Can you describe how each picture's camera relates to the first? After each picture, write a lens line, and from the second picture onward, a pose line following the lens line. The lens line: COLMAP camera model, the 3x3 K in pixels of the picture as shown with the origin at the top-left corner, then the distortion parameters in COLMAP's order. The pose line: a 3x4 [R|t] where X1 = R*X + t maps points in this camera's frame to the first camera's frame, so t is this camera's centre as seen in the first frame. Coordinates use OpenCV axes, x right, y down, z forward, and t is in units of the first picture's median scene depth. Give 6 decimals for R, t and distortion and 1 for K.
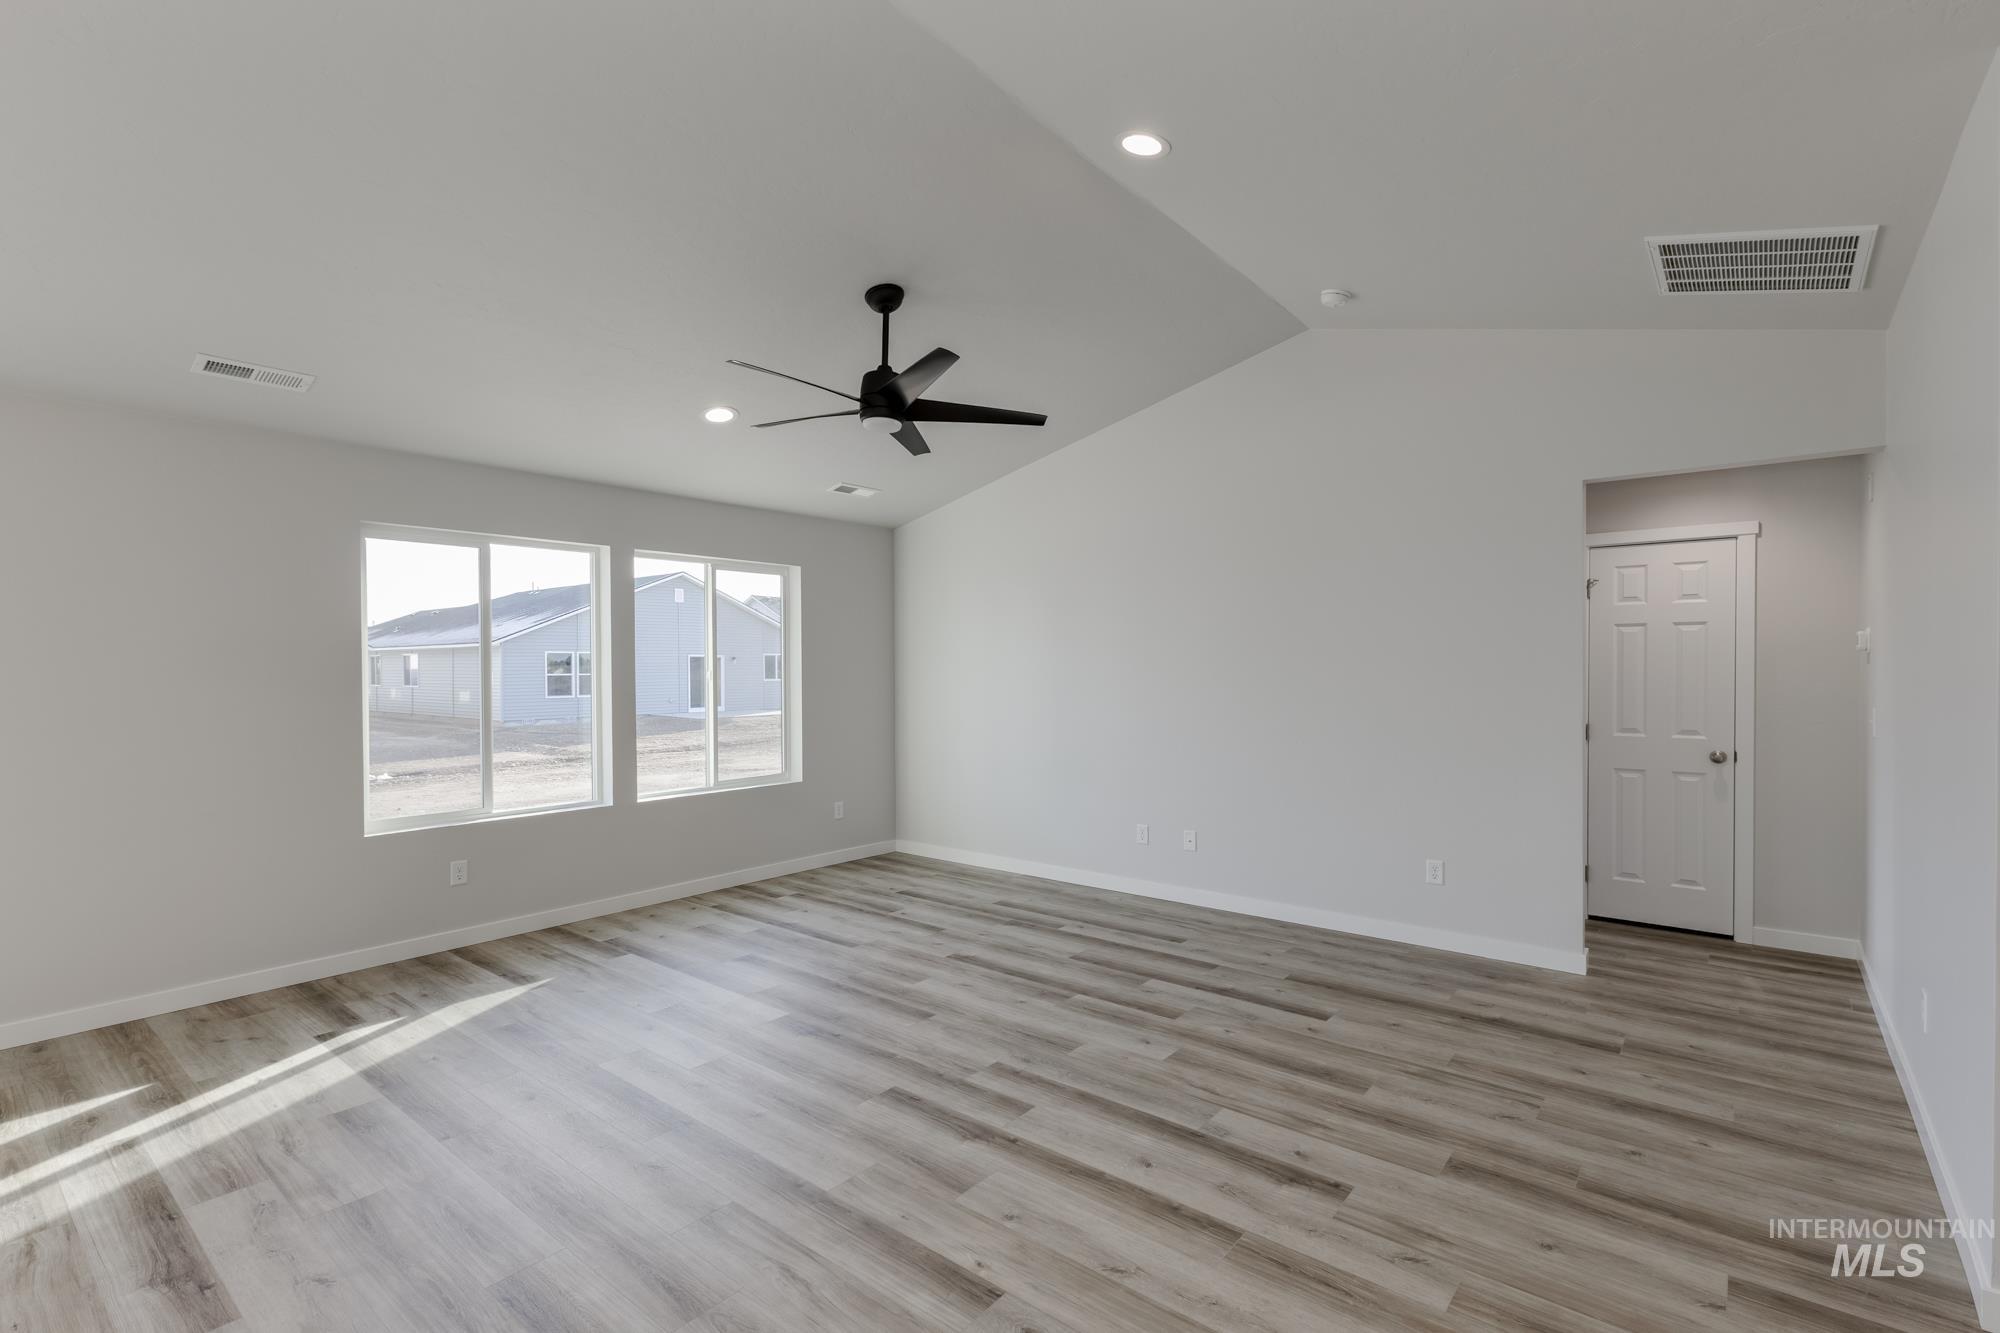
lens RADIAL K [[888.9, 0, 1010.3], [0, 888.9, 671.7], [0, 0, 1]] dist [0.010309, 0.000262]
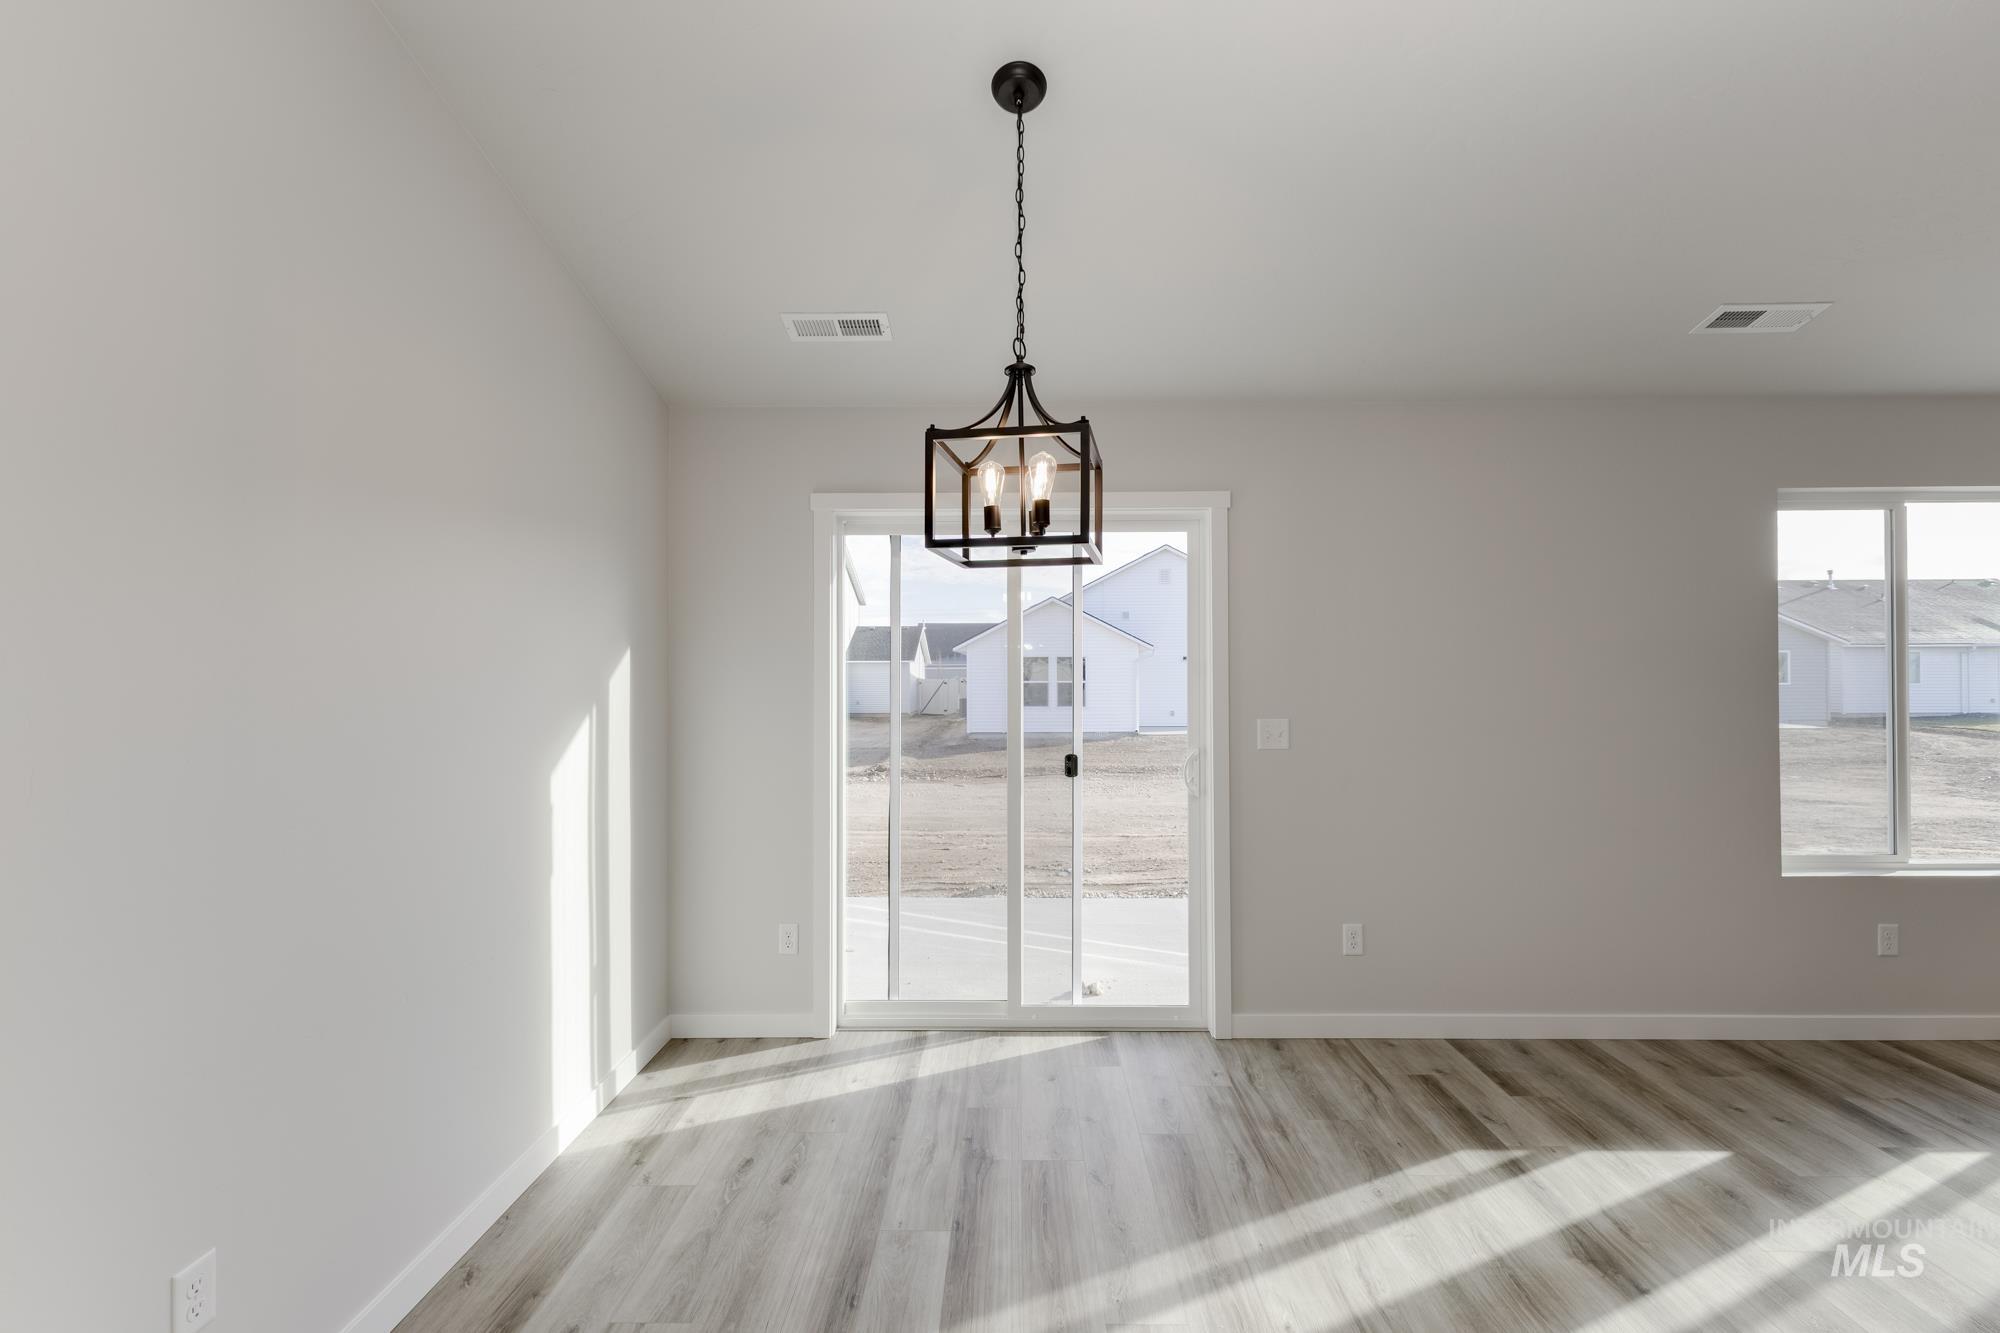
lens RADIAL K [[926.5, 0, 1000.0], [0, 926.5, 666.5], [0, 0, 1]] dist [0.001646, 0.000068]
pose [[0.617023, 0.001182, -0.786944, -0.649874], [-0.005700, 0.999979, -0.002967, 0.019094], [0.786925, 0.006316, 0.617017, -0.043243]]
